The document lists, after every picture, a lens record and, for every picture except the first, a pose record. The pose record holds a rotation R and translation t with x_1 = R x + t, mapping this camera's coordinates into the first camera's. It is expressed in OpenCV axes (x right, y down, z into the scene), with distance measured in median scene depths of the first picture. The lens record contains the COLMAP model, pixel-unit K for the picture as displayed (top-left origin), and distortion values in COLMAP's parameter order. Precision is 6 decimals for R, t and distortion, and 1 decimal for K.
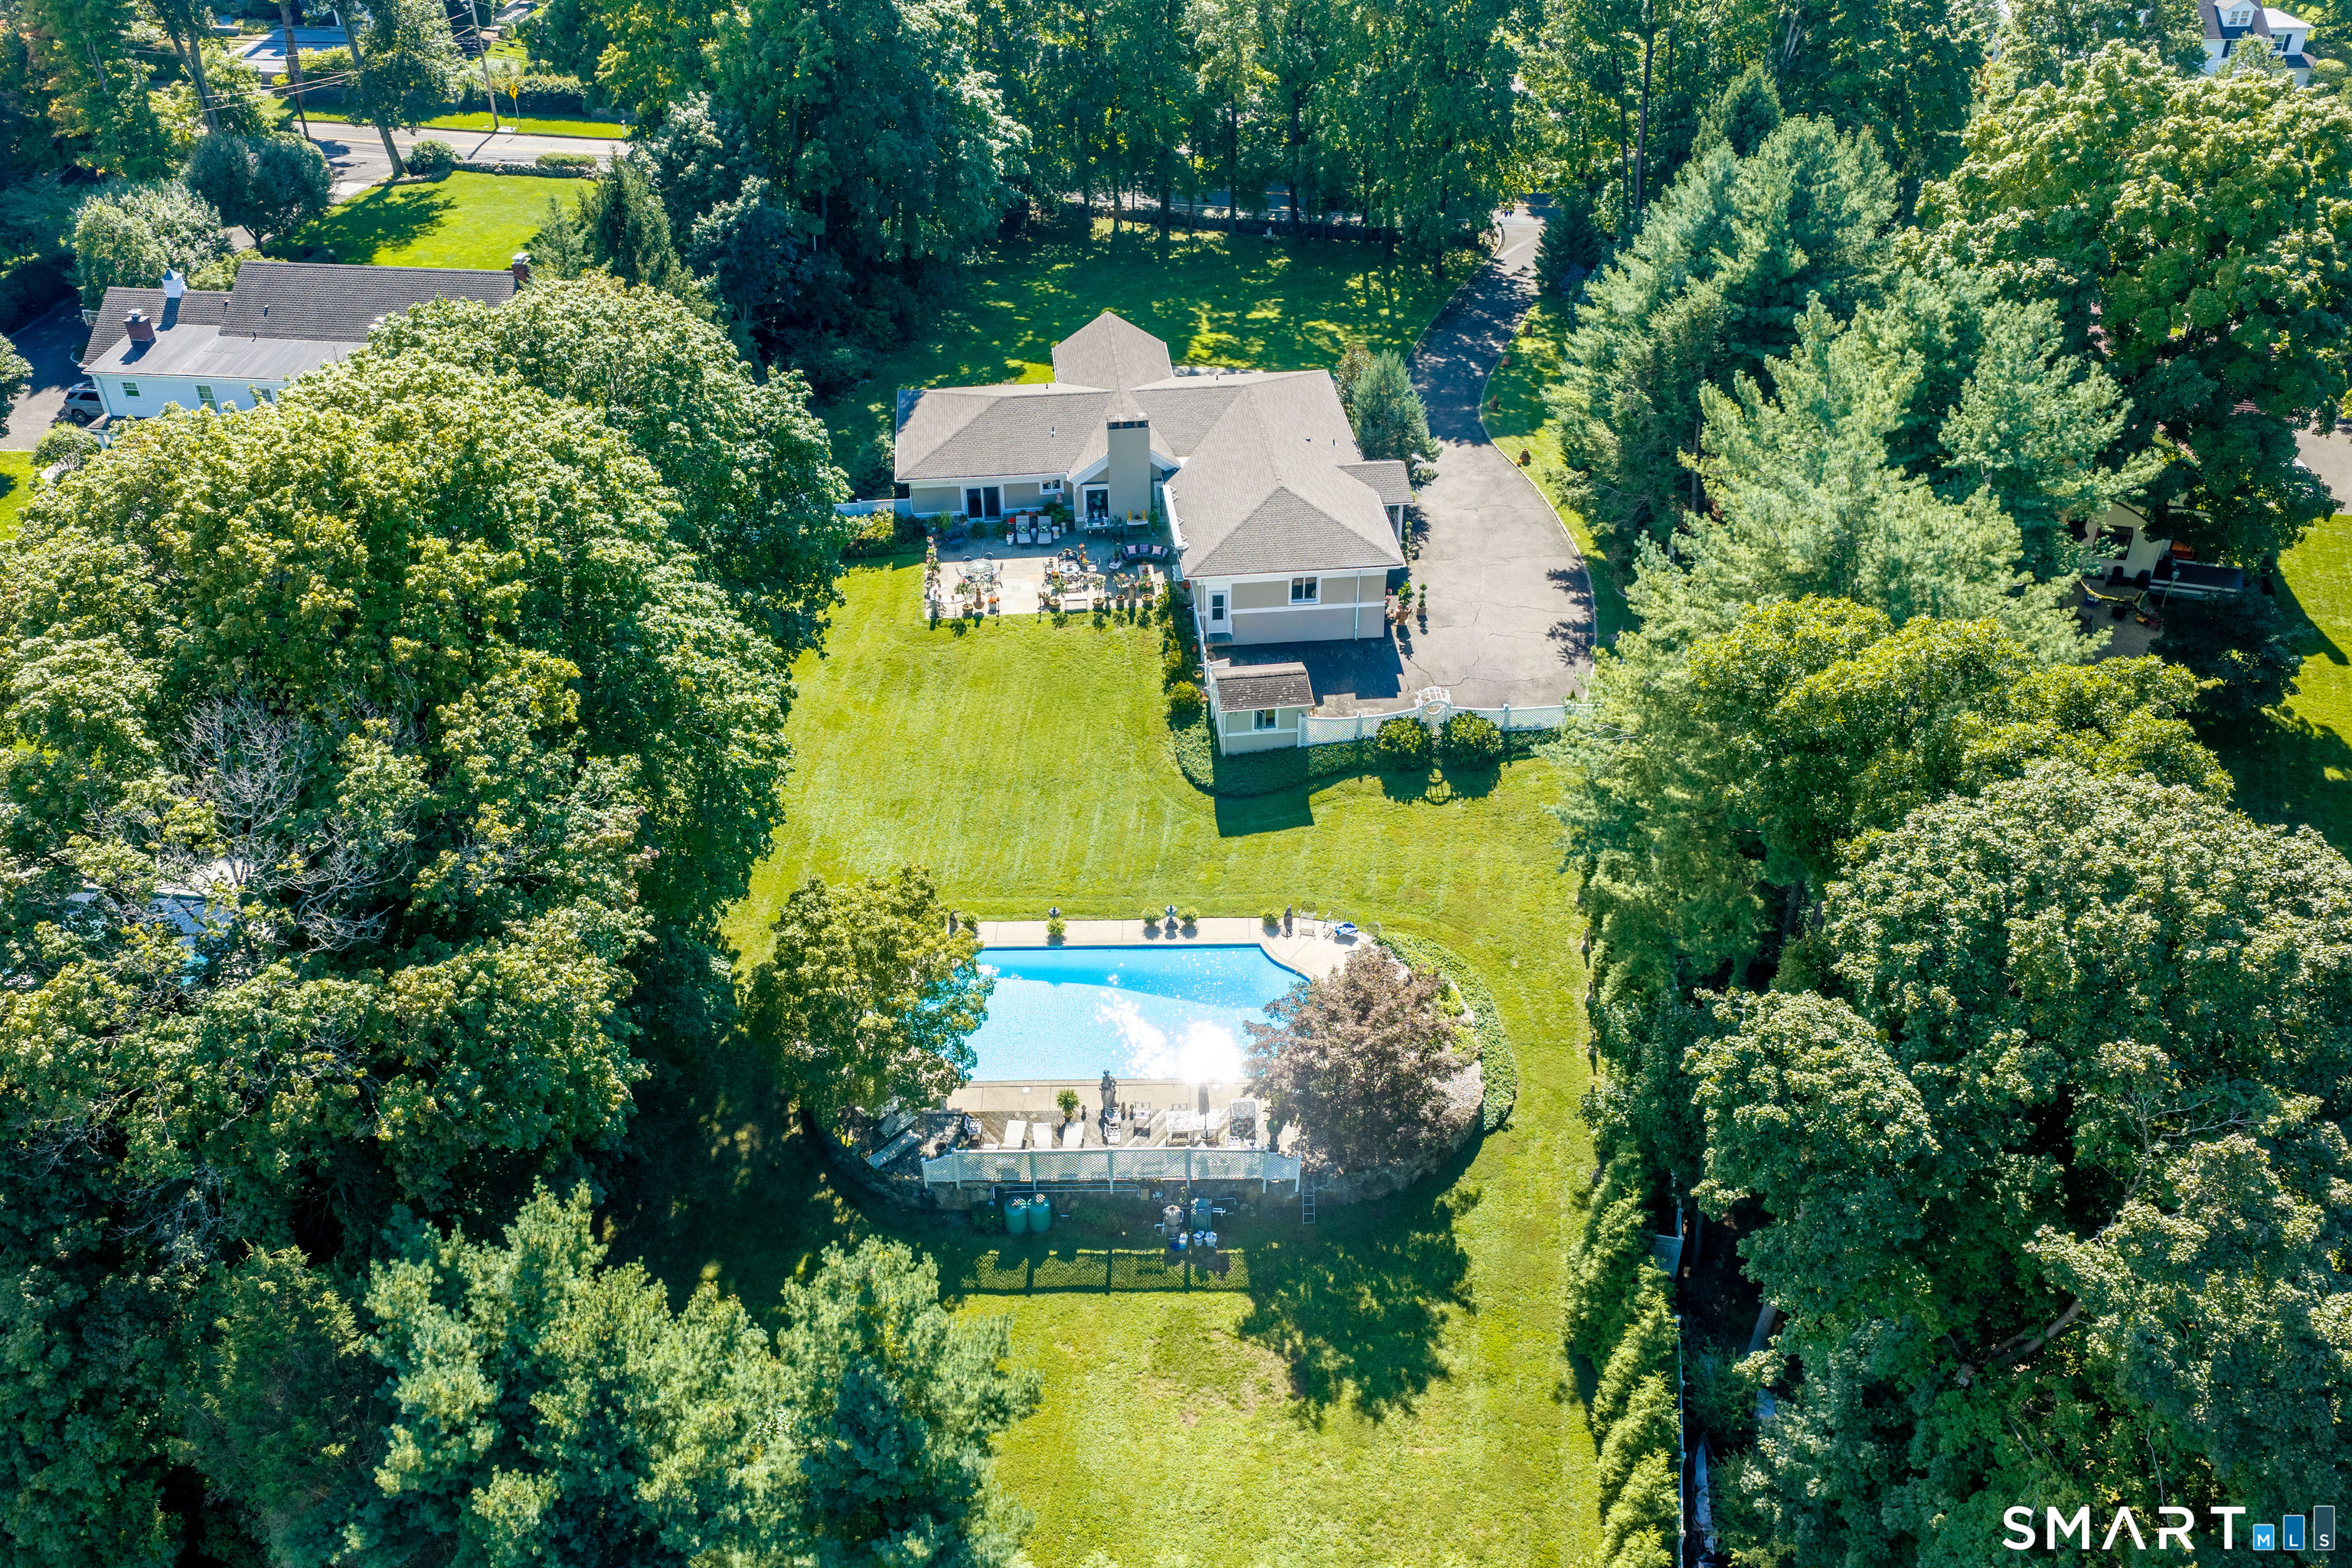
lens RADIAL K [[1928.0, 0, 1179.5], [0, 1928.0, 798.7], [0, 0, 1]] dist [-0.009459, 0.007185]
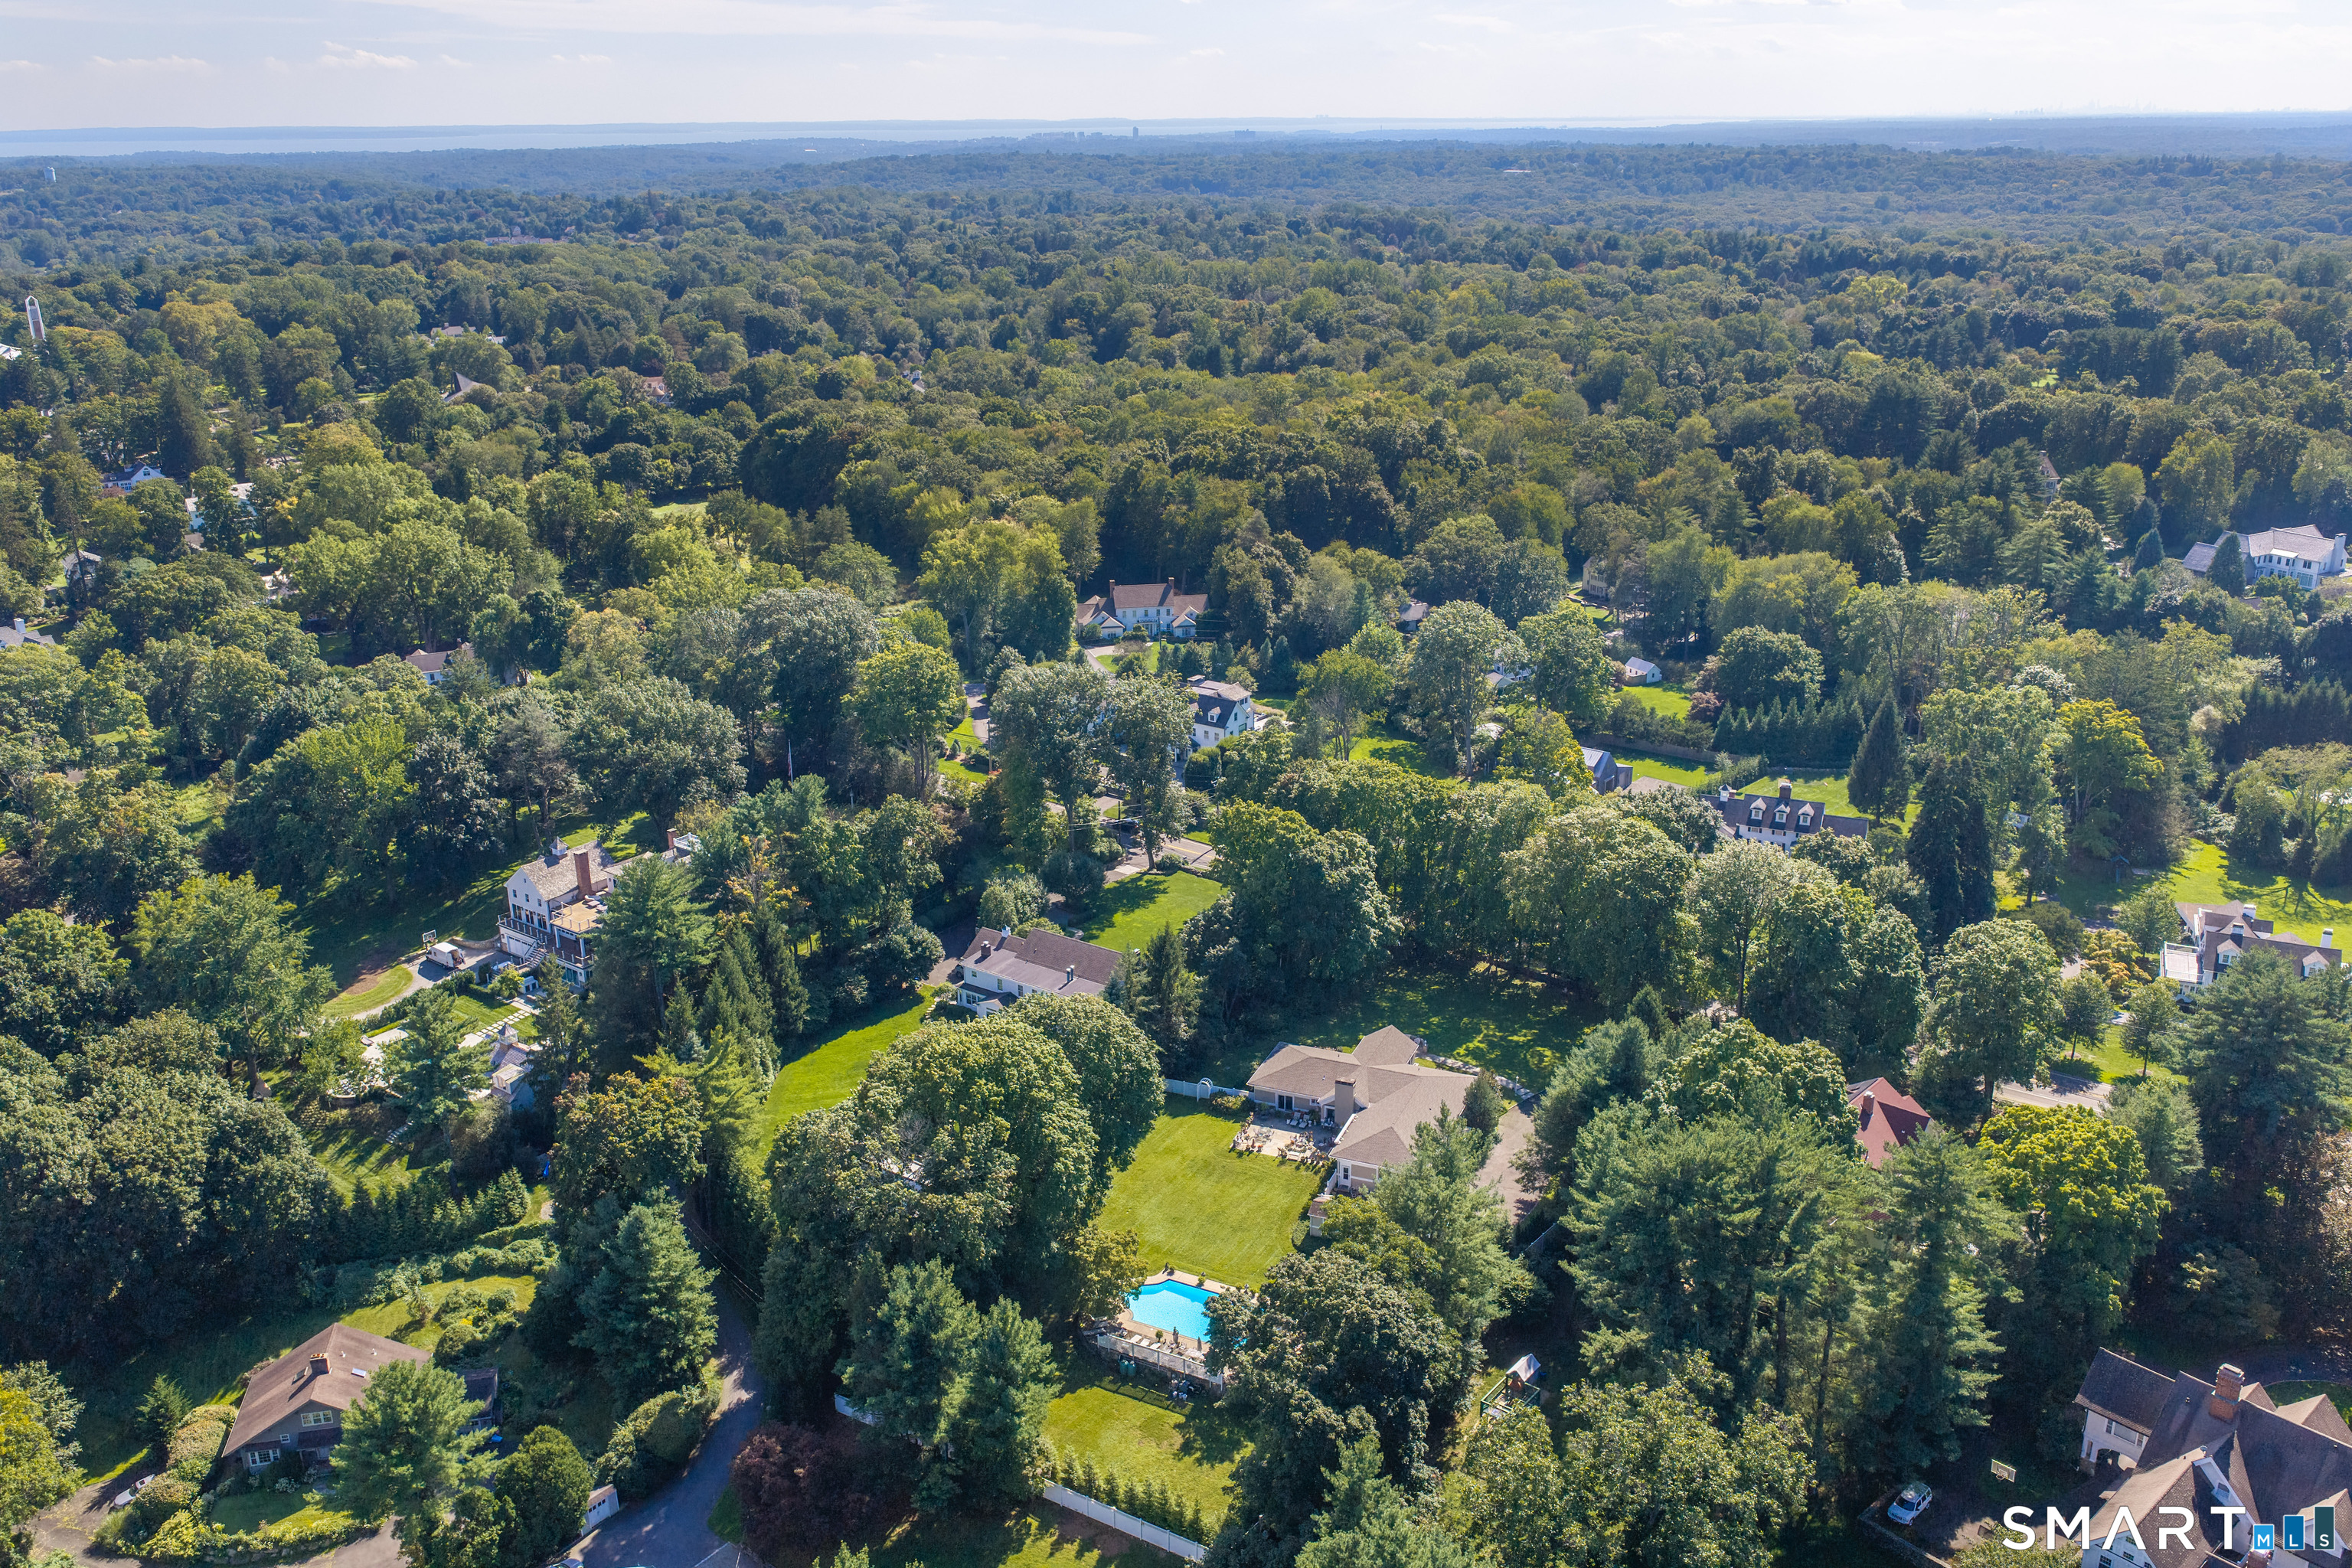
lens RADIAL K [[1928.0, 0, 1181.5], [0, 1928.0, 780.9], [0, 0, 1]] dist [-0.009459, 0.007185]
pose [[0.876993, 0.155225, -0.454741, 0.979892], [-0.275562, 0.937766, -0.211331, -0.002972], [0.393636, 0.310645, 0.865188, -1.399873]]
